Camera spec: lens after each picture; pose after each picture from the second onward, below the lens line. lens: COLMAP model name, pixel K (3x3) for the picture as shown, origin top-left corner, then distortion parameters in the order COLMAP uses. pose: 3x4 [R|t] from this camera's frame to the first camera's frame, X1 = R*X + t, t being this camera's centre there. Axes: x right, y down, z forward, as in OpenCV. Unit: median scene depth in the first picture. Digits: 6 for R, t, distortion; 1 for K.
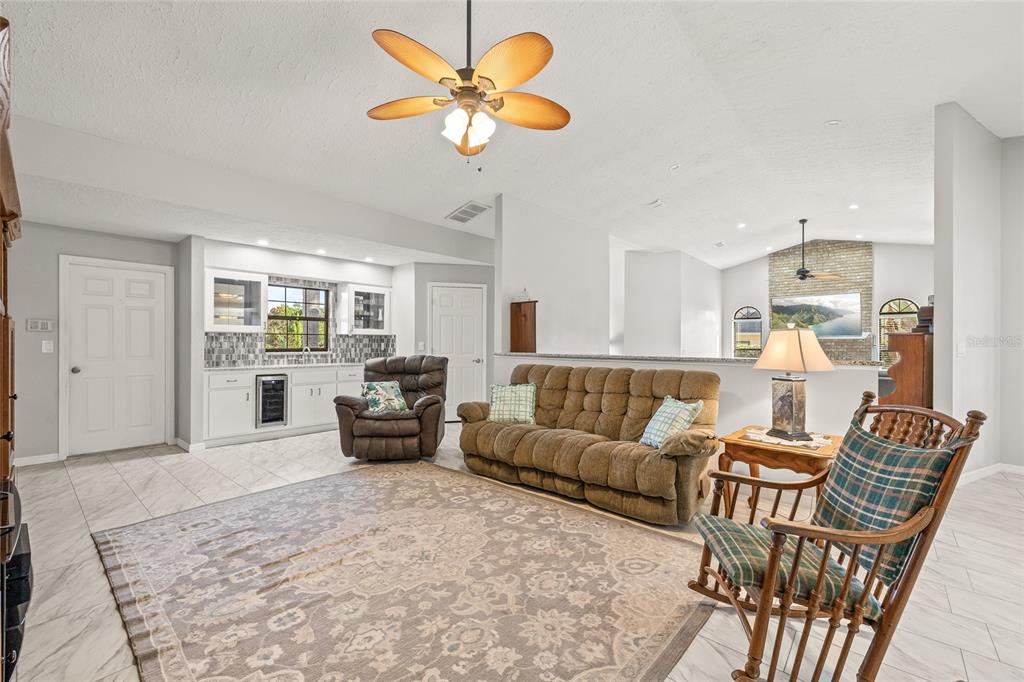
lens RADIAL K [[430.6, 0, 516.7], [0, 430.6, 346.0], [0, 0, 1]] dist [0.000162, -0.000048]
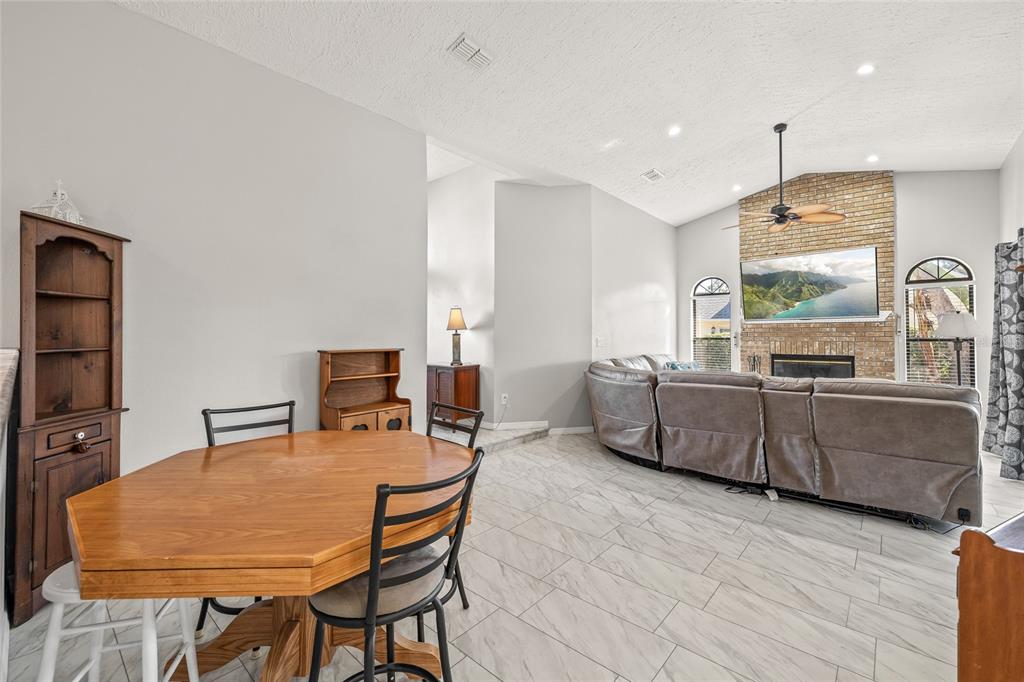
lens RADIAL K [[430.6, 0, 507.3], [0, 430.6, 332.5], [0, 0, 1]] dist [0.000162, -0.000048]
pose [[0.999718, -0.000517, -0.023740, 0.260767], [0.000606, 0.999993, 0.003713, -0.003906], [0.023738, -0.003727, 0.999711, 0.338324]]
